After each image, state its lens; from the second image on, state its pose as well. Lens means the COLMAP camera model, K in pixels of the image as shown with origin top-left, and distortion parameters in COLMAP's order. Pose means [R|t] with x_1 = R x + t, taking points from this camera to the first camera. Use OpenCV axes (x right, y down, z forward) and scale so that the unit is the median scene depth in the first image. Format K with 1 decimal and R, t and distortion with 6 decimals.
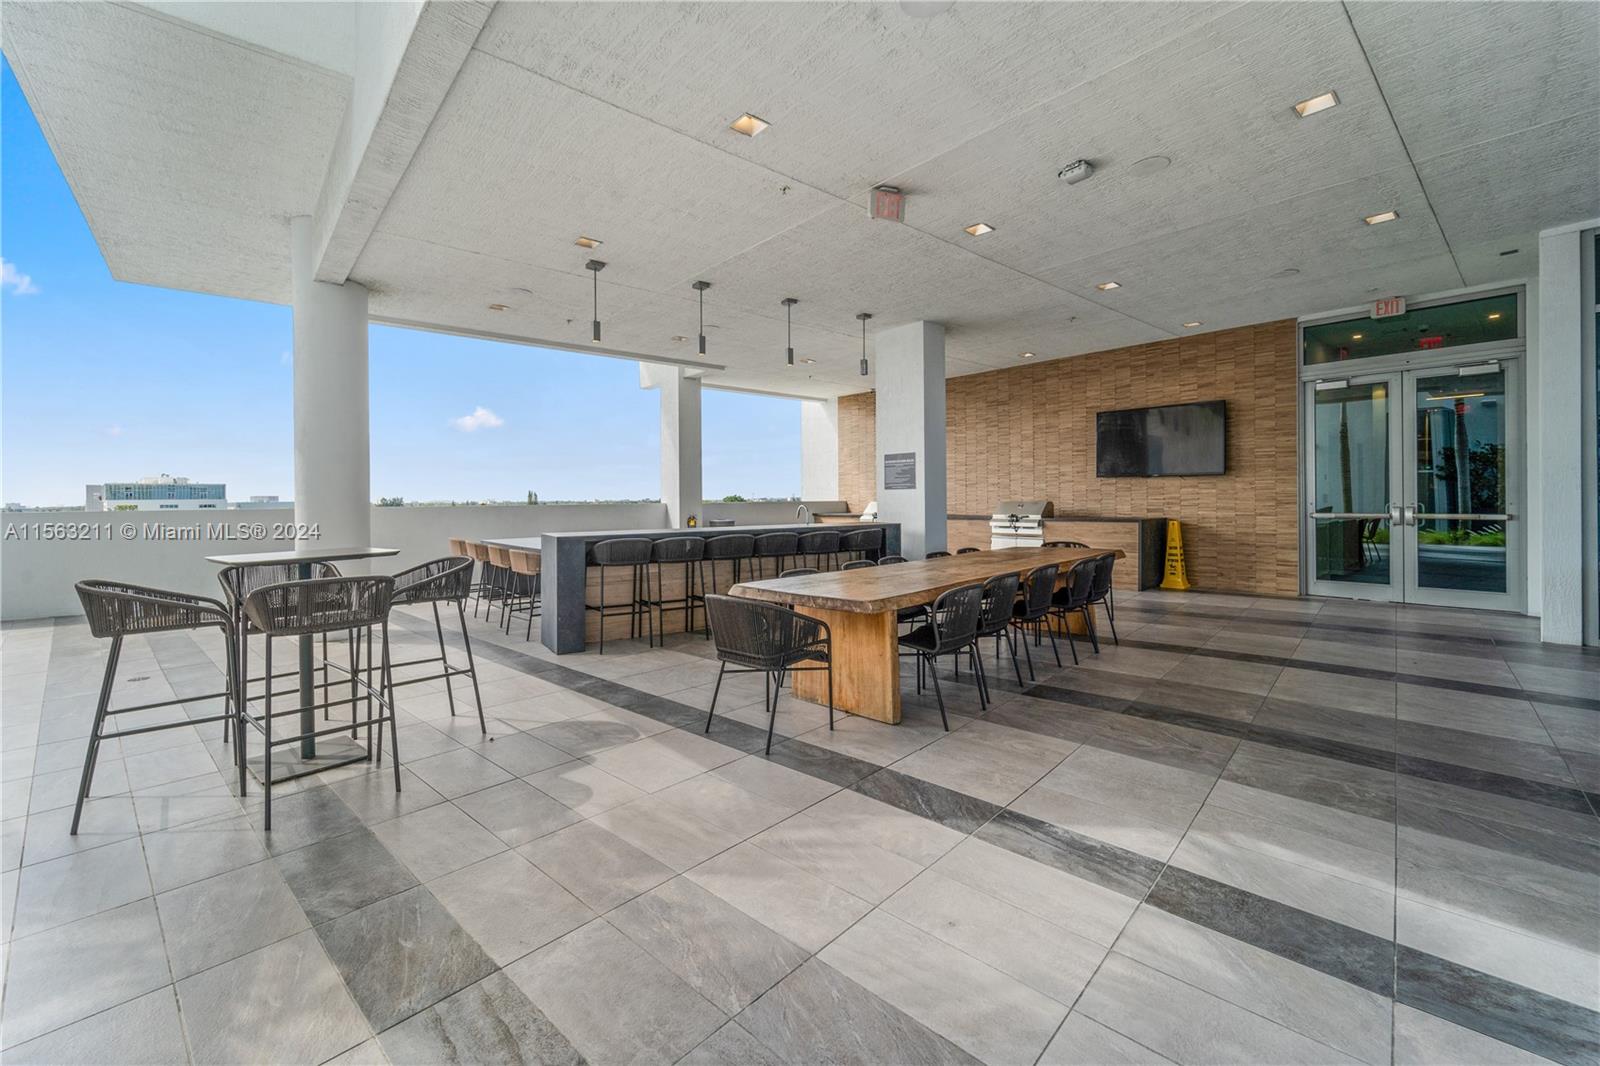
lens RADIAL K [[670.8, 0, 805.6], [0, 670.8, 504.0], [0, 0, 1]] dist [-0.002013, -0.000283]
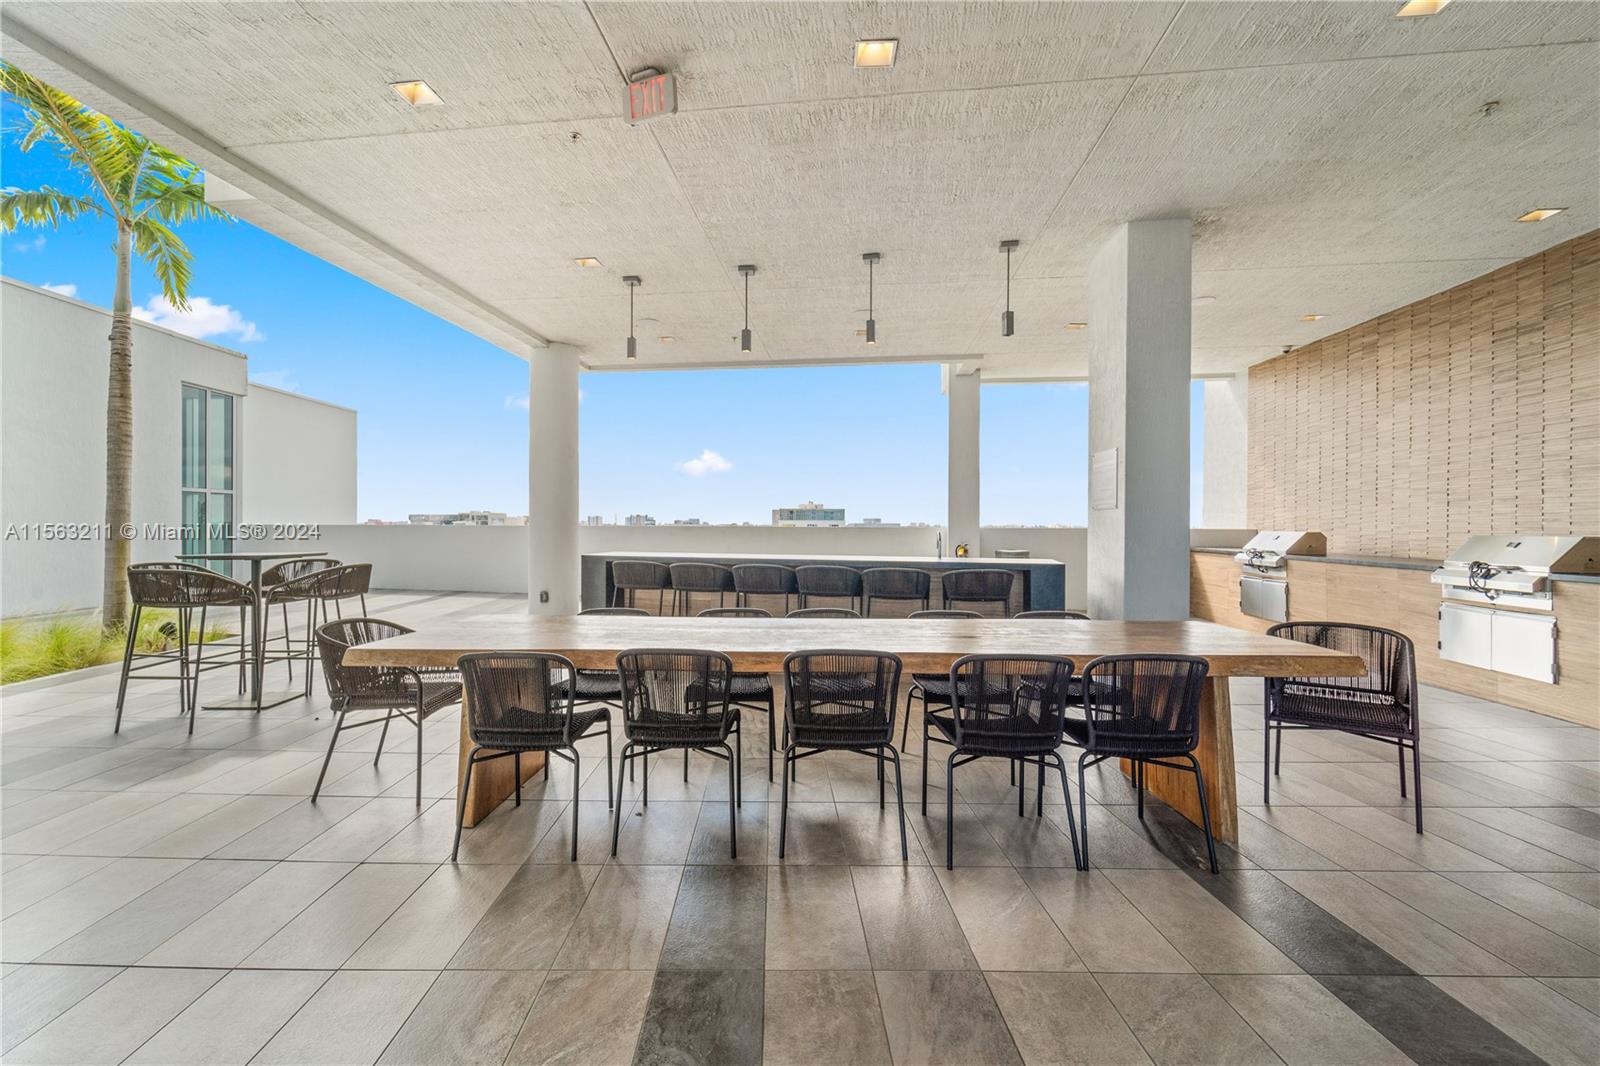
lens RADIAL K [[705.8, 0, 797.7], [0, 705.8, 528.5], [0, 0, 1]] dist [0.003836, 0.000247]
pose [[0.651901, 0.017583, -0.758100, 0.363993], [-0.017849, 0.999810, 0.007841, -0.003414], [0.758094, 0.008419, 0.652091, 0.297788]]
